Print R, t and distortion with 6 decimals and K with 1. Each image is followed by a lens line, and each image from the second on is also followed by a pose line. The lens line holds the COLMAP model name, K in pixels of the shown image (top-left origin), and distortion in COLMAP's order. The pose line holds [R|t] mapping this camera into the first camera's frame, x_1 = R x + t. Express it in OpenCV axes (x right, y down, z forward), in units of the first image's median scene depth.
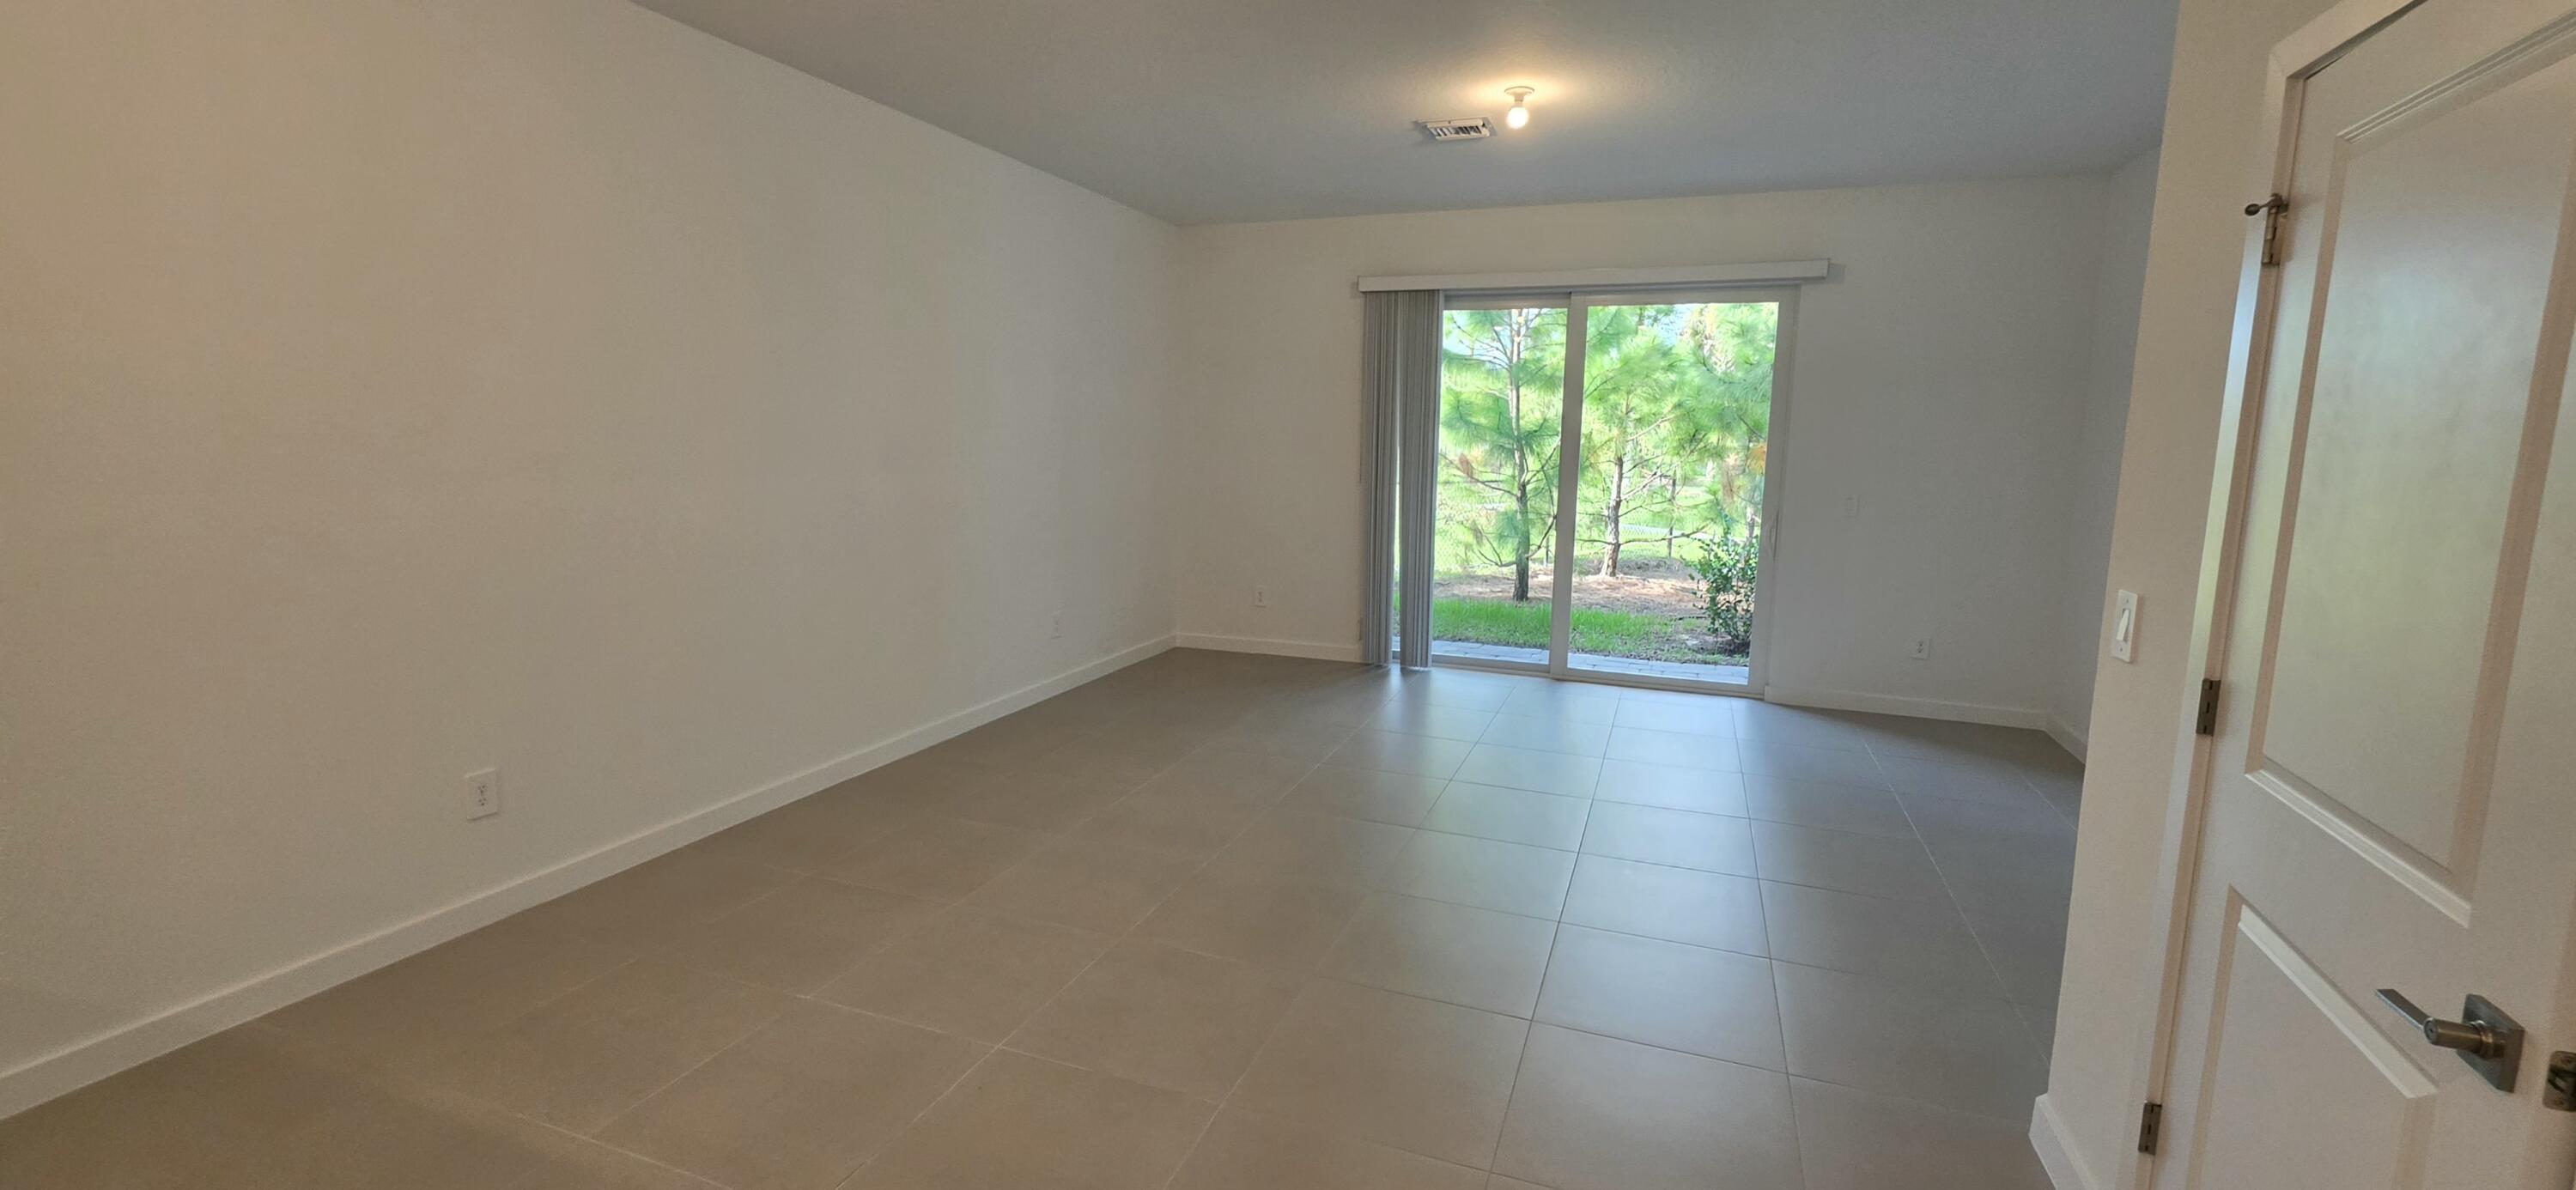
lens RADIAL K [[1039.2, 0, 1287.1], [0, 1039.2, 578.5], [0, 0, 1]] dist [0.000504, 0.000336]
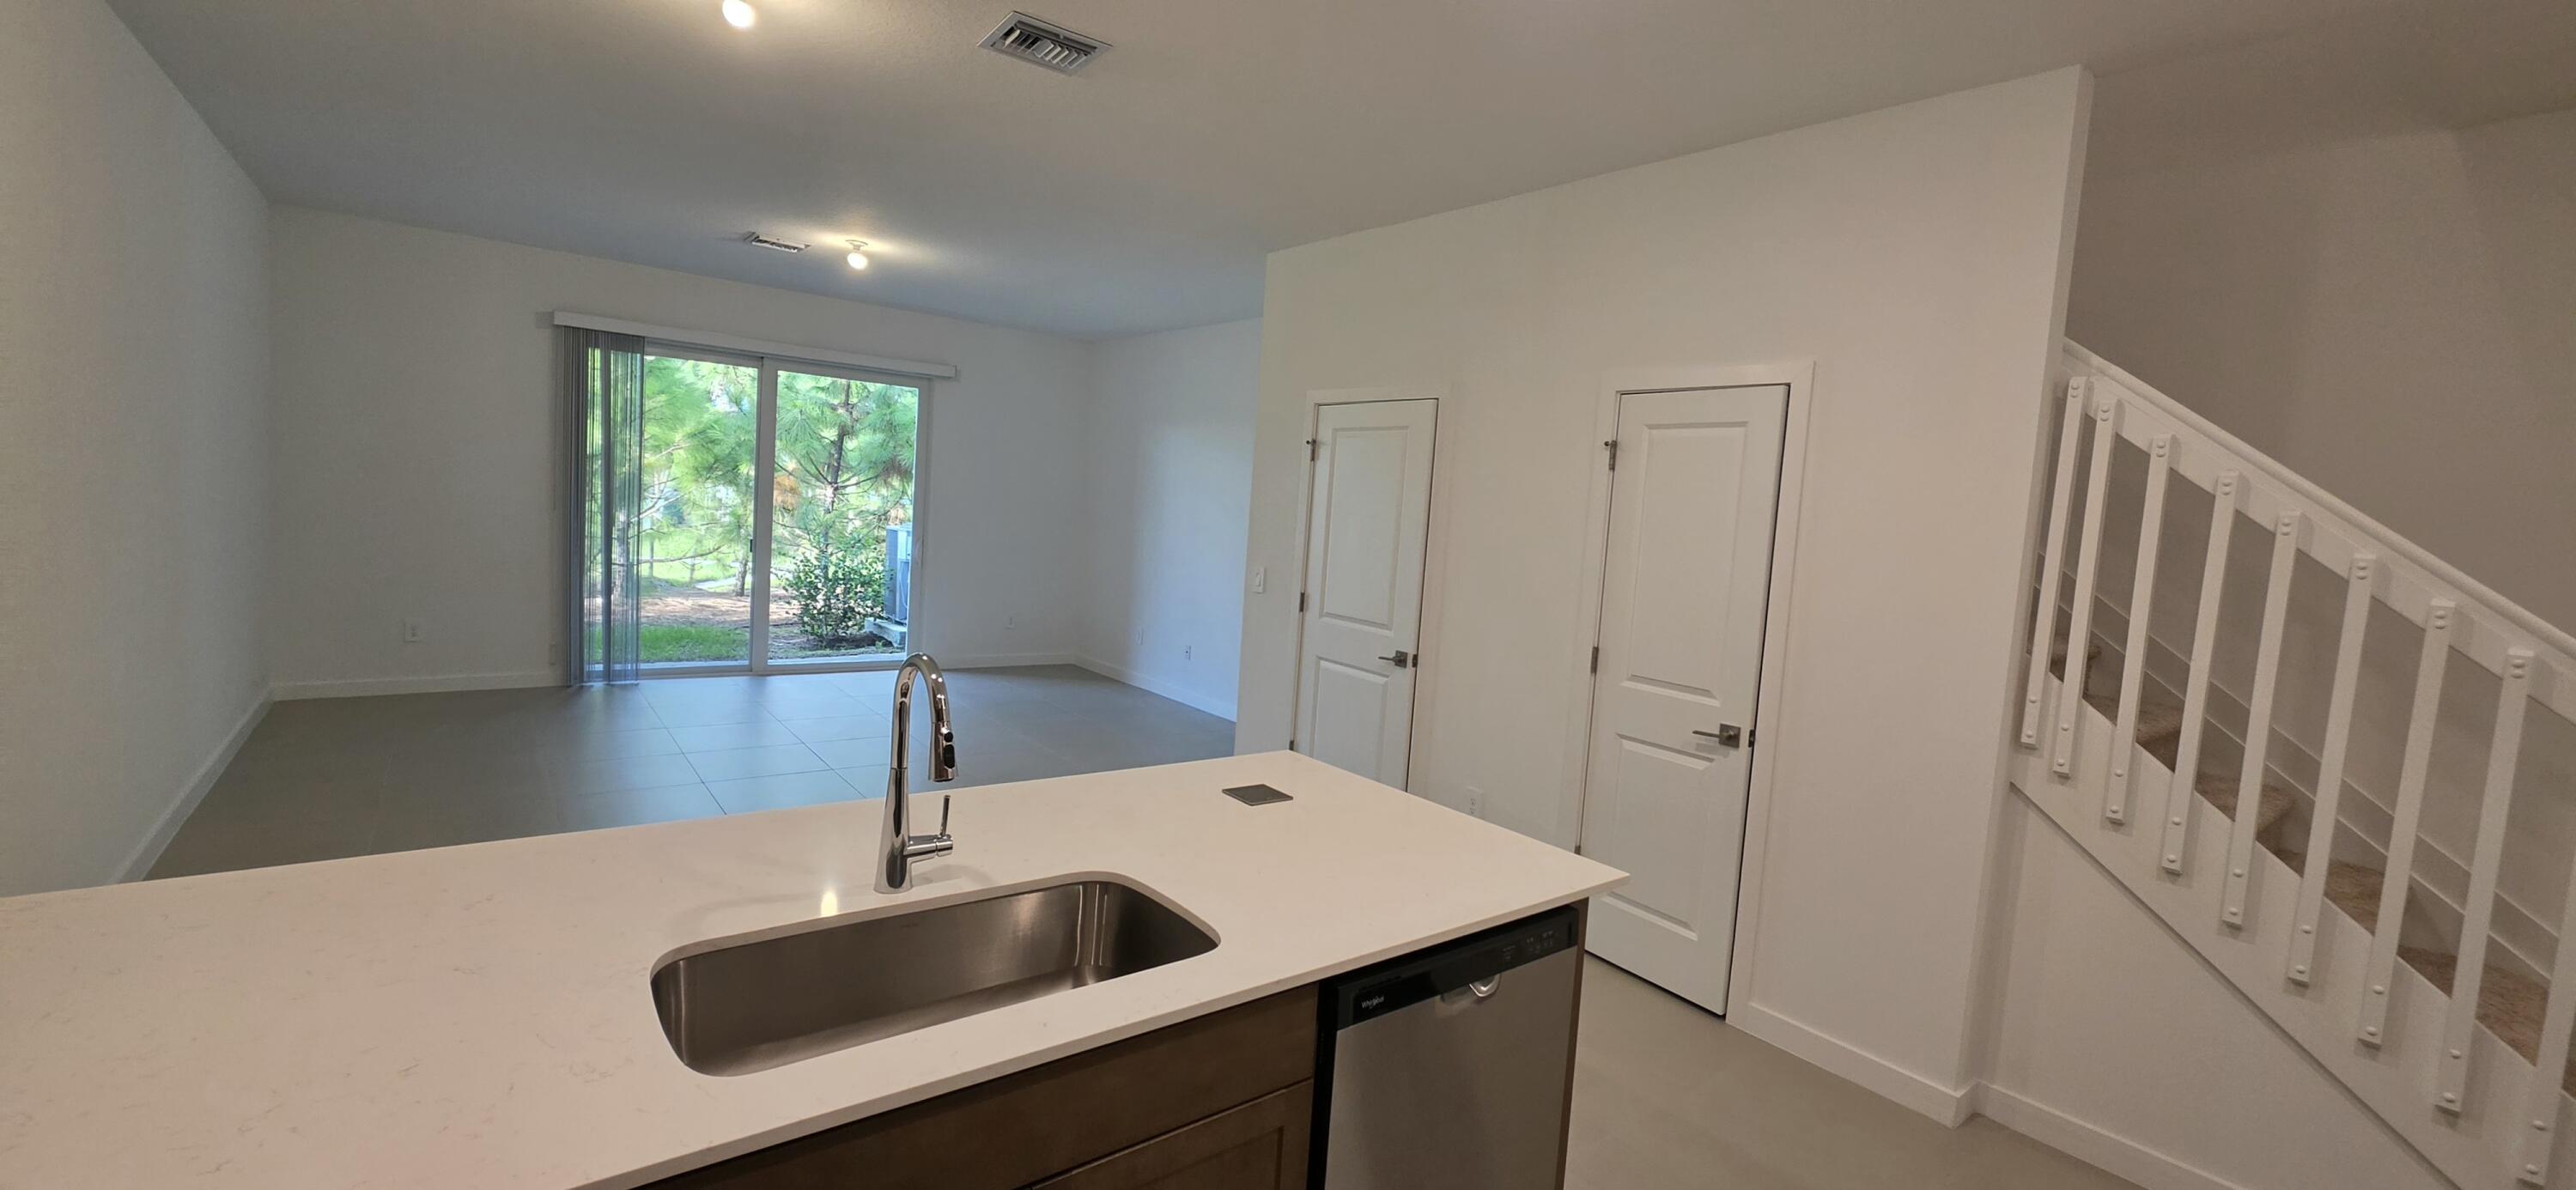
lens RADIAL K [[1039.2, 0, 1280.2], [0, 1039.2, 578.2], [0, 0, 1]] dist [0.000504, 0.000336]
pose [[0.492499, -0.046835, 0.869052, -0.426057], [0.059920, 0.998006, 0.019827, -0.002225], [-0.868248, 0.042309, 0.494324, -0.106610]]
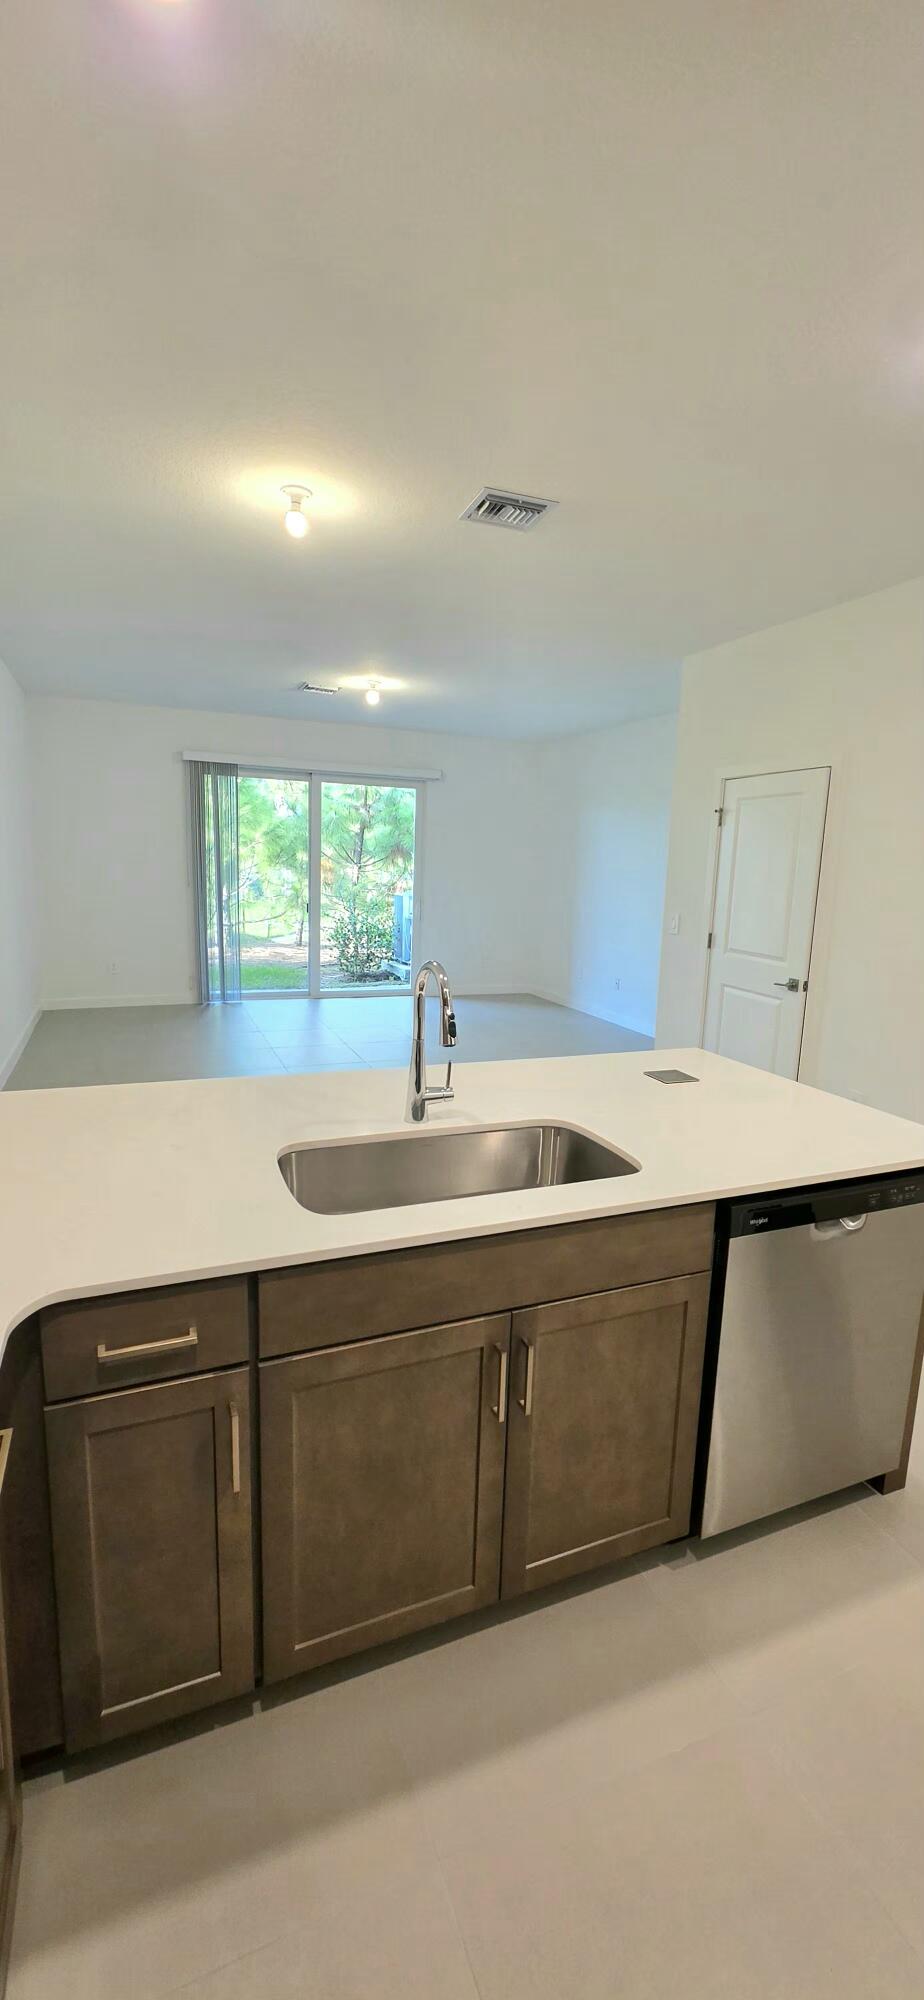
lens RADIAL K [[806.9, 0, 459.1], [0, 806.9, 997.0], [0, 0, 1]] dist [0.000504, 0.000336]
pose [[0.713822, -0.111486, 0.691396, -0.439880], [0.077499, 0.993759, 0.080228, 0.005025], [-0.696026, -0.003686, 0.718008, -0.115335]]
